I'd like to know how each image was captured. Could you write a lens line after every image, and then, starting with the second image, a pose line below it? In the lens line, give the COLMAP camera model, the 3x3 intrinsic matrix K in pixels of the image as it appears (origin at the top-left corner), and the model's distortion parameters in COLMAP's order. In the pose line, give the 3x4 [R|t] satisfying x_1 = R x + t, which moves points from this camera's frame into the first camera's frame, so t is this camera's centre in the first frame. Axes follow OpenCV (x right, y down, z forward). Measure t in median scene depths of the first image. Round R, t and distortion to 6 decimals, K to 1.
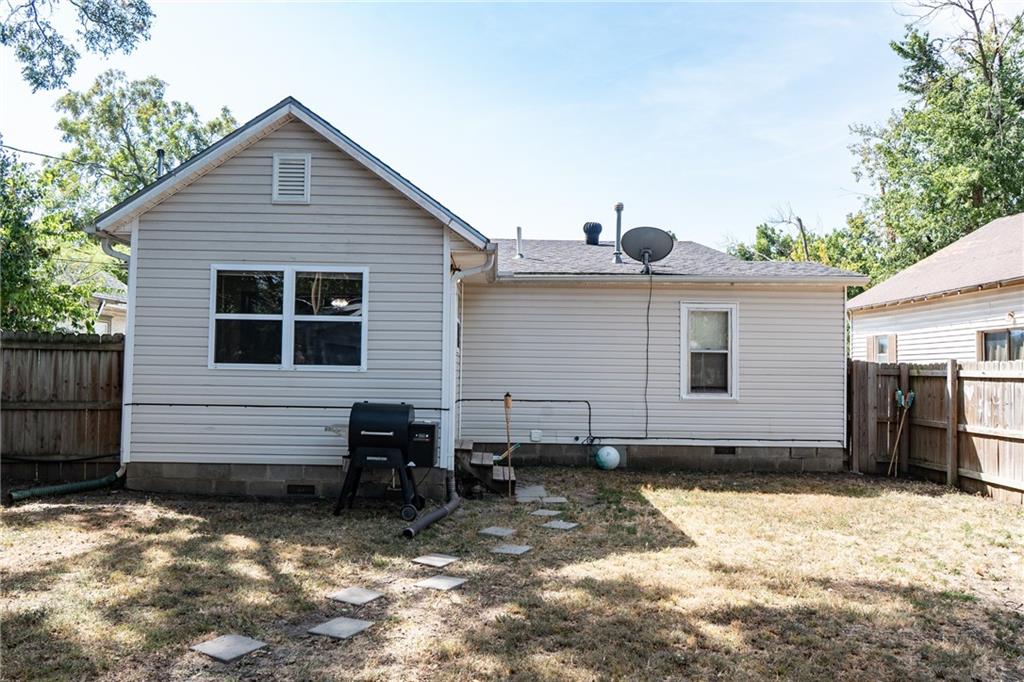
lens RADIAL K [[750.4, 0, 516.6], [0, 750.4, 339.6], [0, 0, 1]] dist [-0.006816, -0.003931]
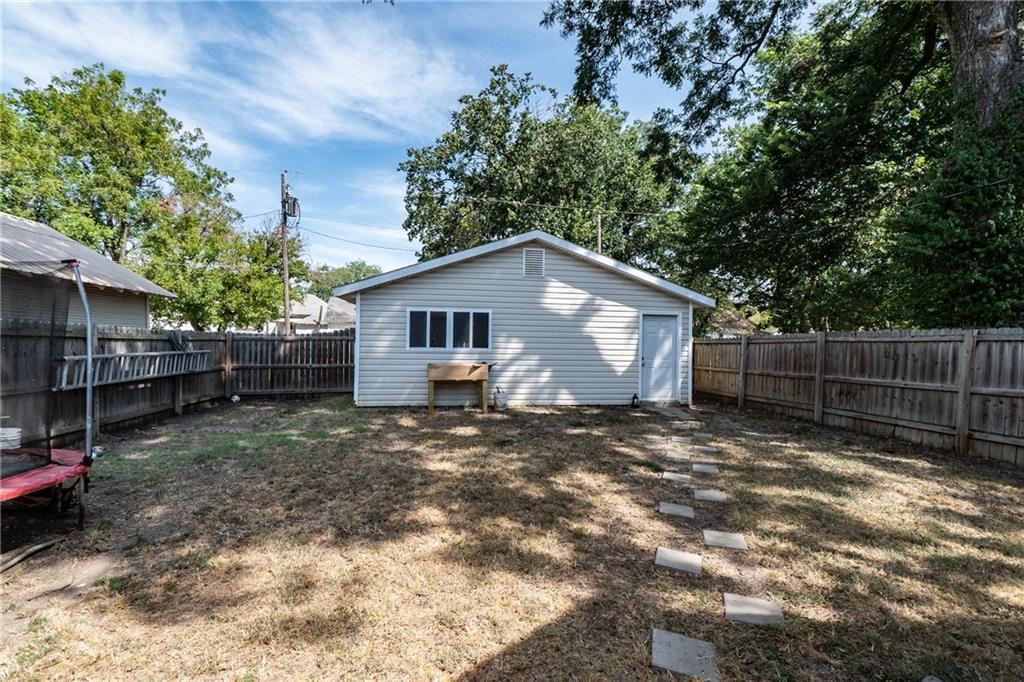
lens RADIAL K [[457.3, 0, 507.5], [0, 457.3, 338.5], [0, 0, 1]] dist [0.001969, 0.000822]
pose [[-0.988478, -0.032189, -0.147899, 0.232124], [-0.025256, 0.998503, -0.048520, 0.077637], [0.149240, -0.044226, -0.987811, 1.680100]]
